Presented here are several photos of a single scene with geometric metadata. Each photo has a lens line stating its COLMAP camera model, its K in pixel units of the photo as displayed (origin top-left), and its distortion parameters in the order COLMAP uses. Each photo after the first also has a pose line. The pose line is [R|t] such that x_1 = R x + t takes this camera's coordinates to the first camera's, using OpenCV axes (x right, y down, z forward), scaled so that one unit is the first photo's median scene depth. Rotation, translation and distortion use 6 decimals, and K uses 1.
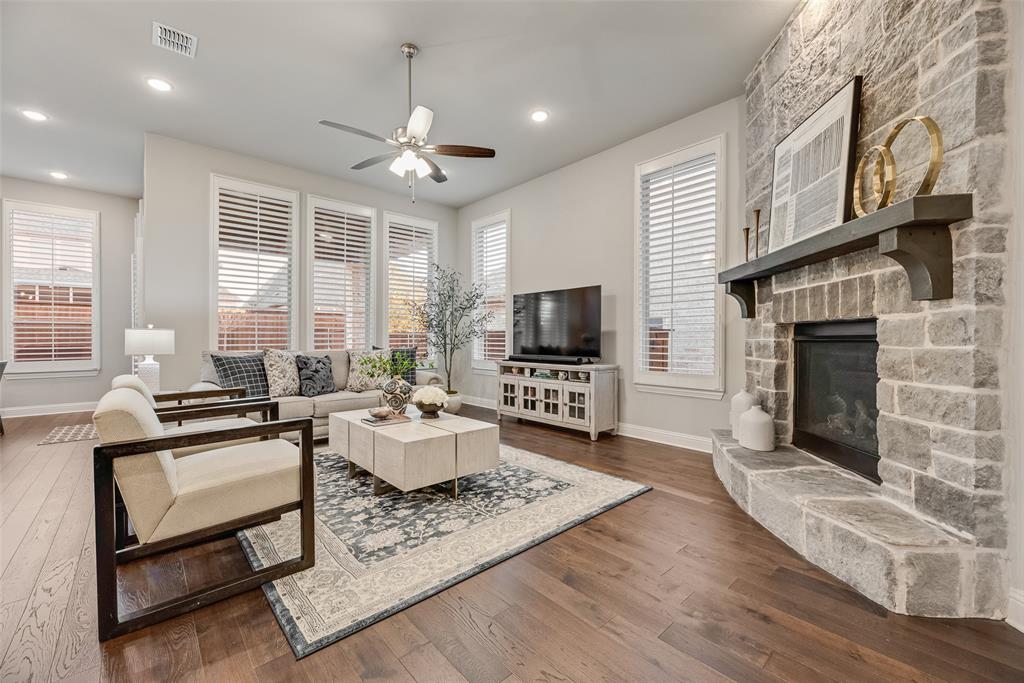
lens RADIAL K [[414.2, 0, 512.2], [0, 414.2, 337.6], [0, 0, 1]] dist [0.000970, 0.000195]
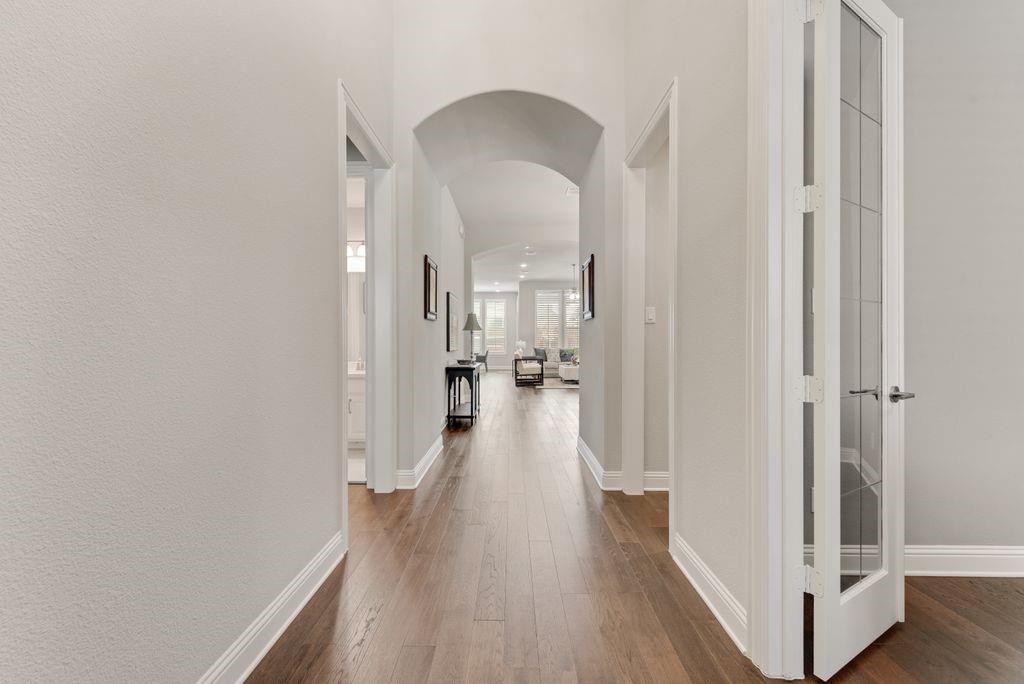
lens RADIAL K [[411.5, 0, 511.8], [0, 411.5, 345.8], [0, 0, 1]] dist [0.001696, -0.000224]
pose [[0.740716, 0.001770, -0.671816, 2.116071], [0.006365, 0.999933, 0.009653, -0.018598], [0.671788, -0.011426, 0.740655, -2.436169]]
